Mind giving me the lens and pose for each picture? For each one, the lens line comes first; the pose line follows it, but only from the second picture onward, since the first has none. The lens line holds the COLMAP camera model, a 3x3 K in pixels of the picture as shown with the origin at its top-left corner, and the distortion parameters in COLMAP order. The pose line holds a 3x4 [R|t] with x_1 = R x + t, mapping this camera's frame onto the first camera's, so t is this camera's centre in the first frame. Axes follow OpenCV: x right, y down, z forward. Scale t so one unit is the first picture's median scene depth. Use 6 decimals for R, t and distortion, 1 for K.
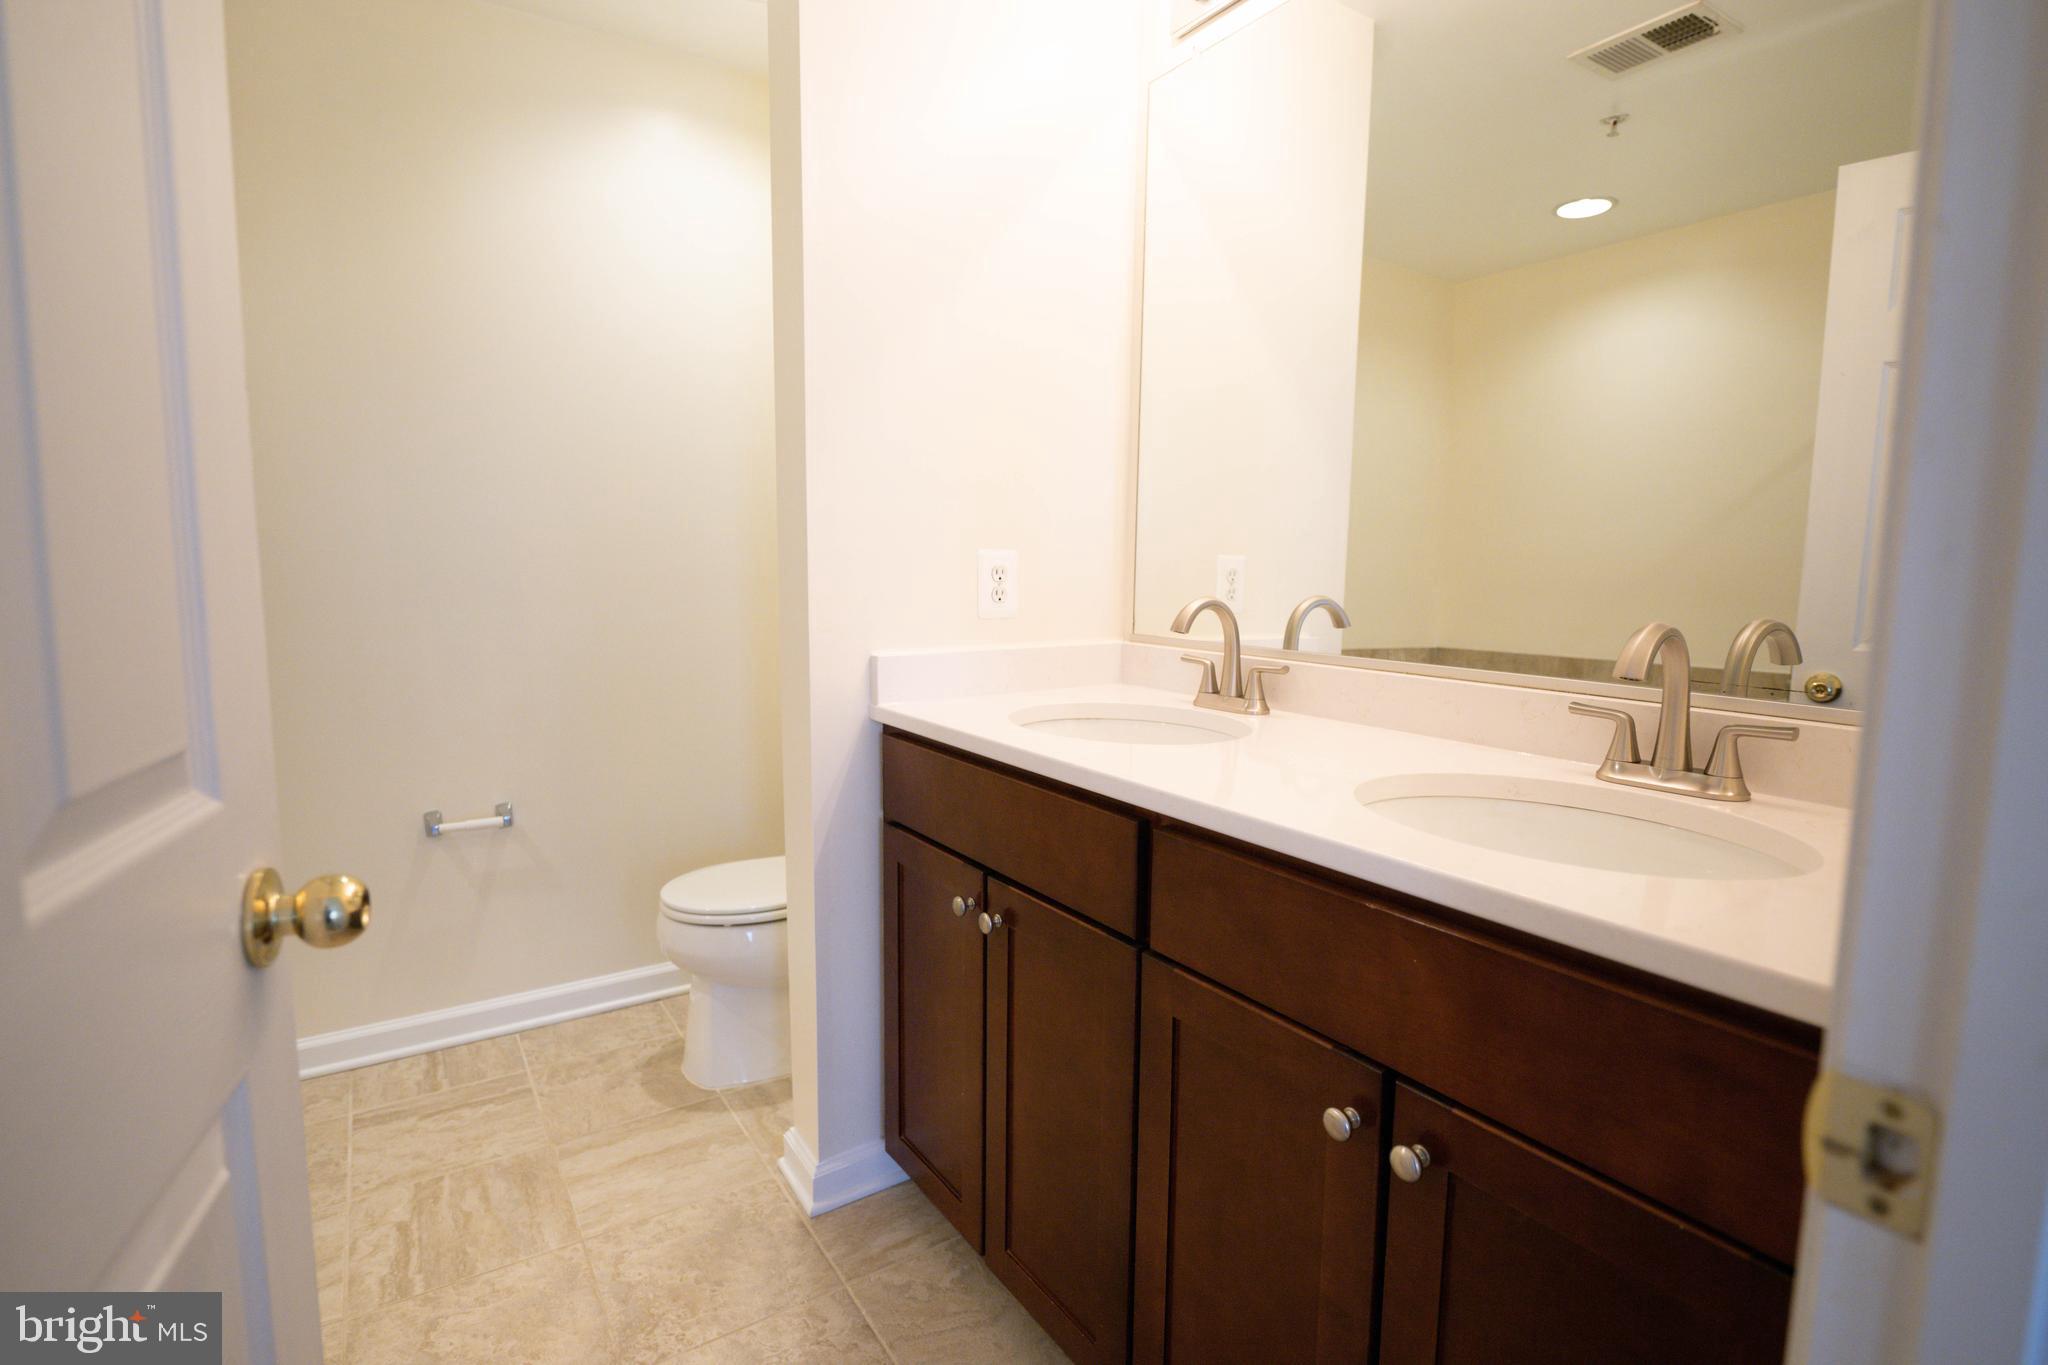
lens RADIAL K [[1000.9, 0, 1025.1], [0, 1000.9, 674.2], [0, 0, 1]] dist [-0.001635, -0.000518]
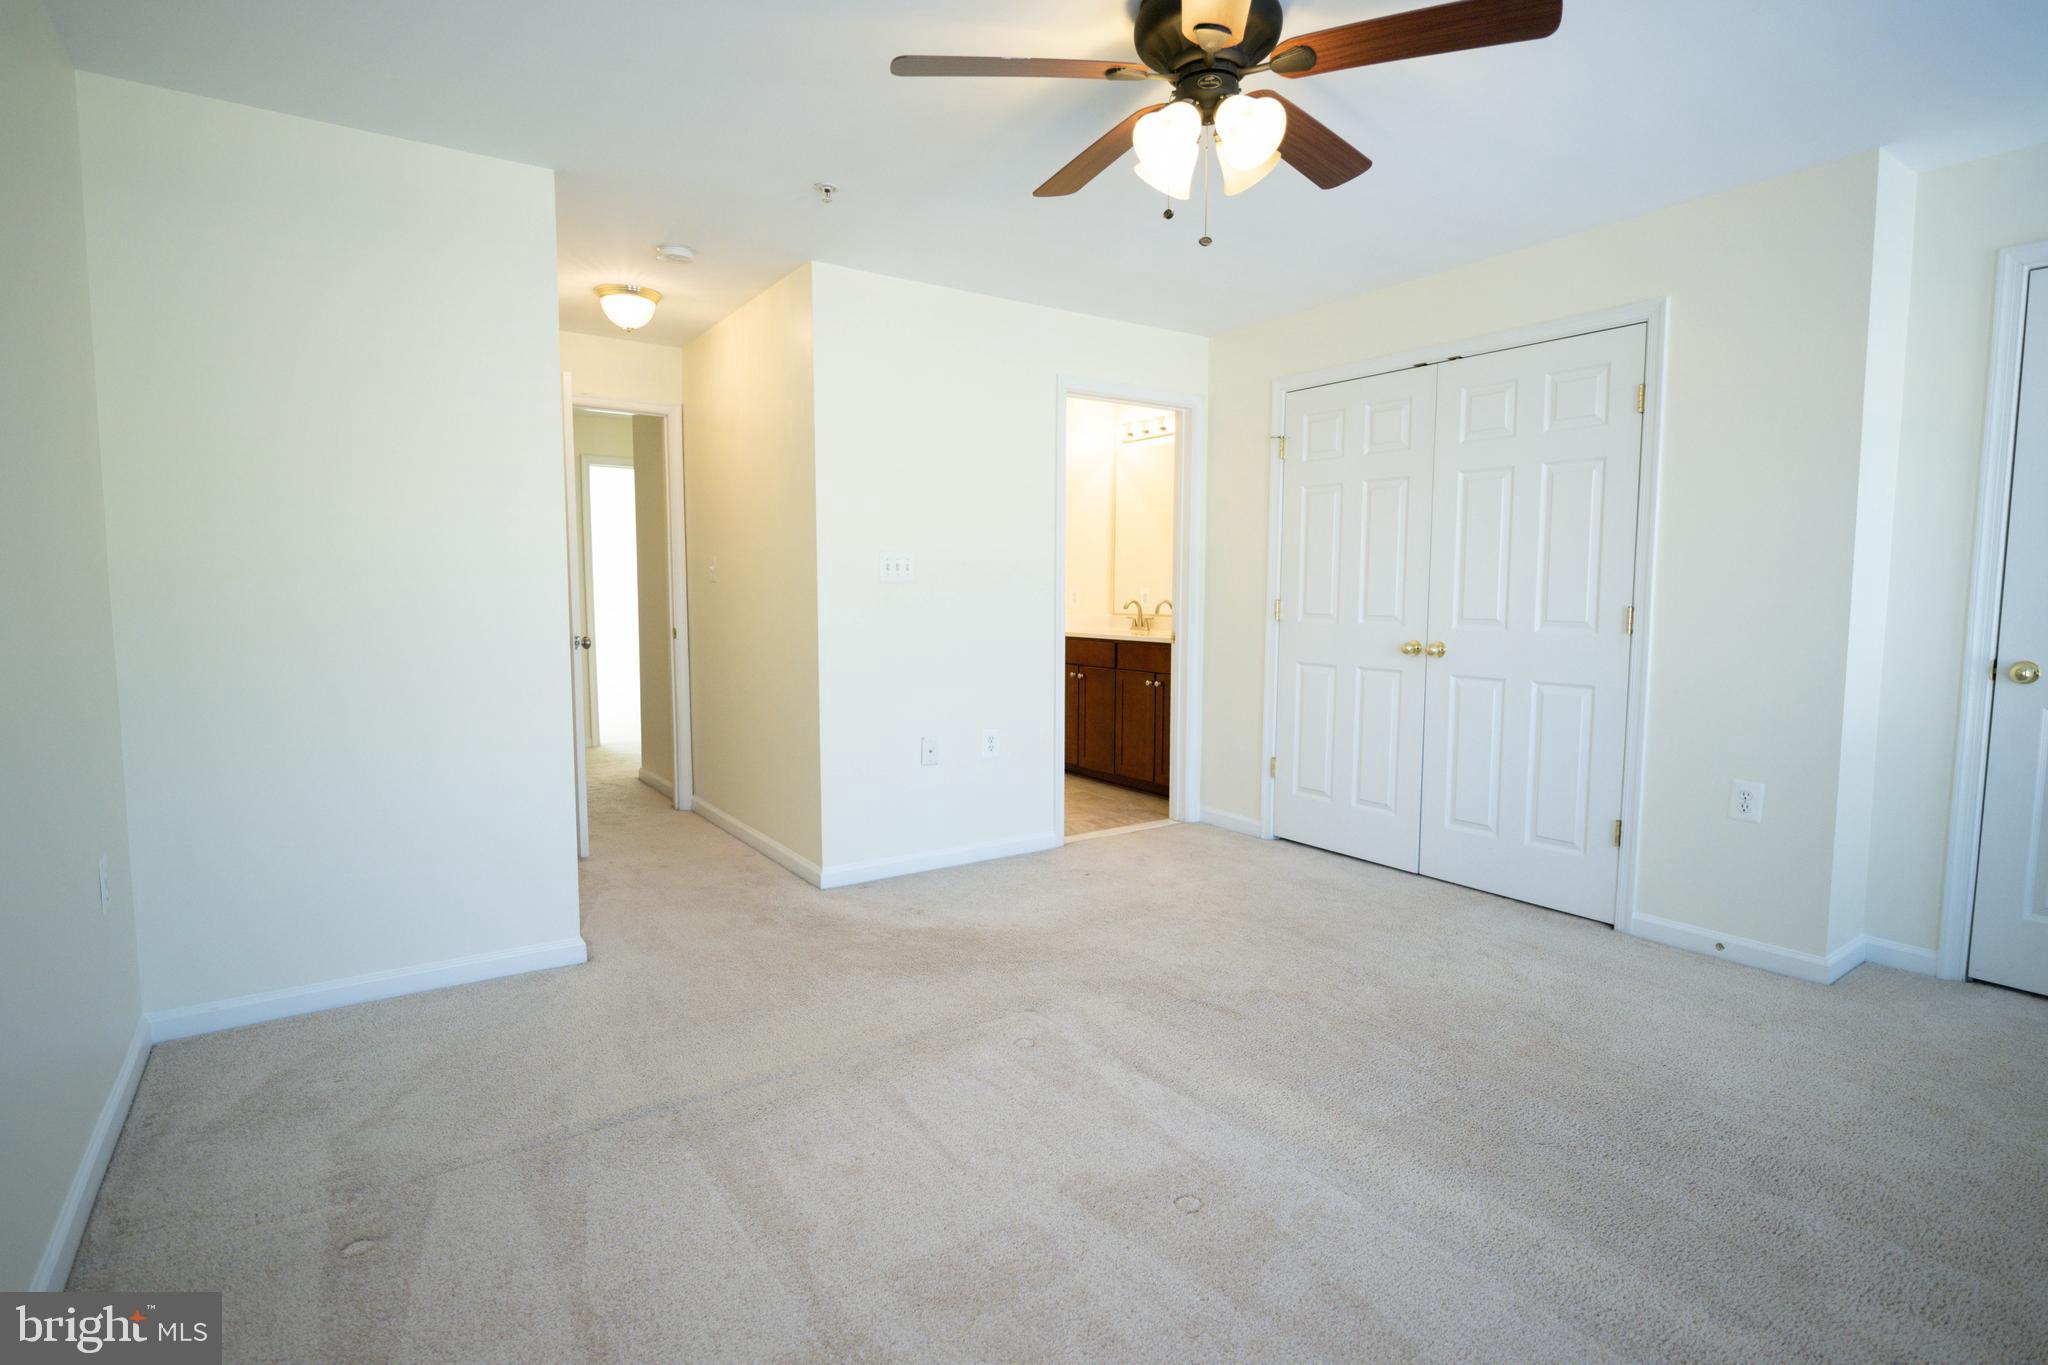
lens RADIAL K [[1000.9, 0, 1025.1], [0, 1000.9, 674.2], [0, 0, 1]] dist [-0.001635, -0.000518]
pose [[0.999582, -0.007978, 0.027790, -0.319038], [0.008358, 0.999873, -0.013602, 0.244836], [-0.027678, 0.013829, 0.999521, -2.668850]]
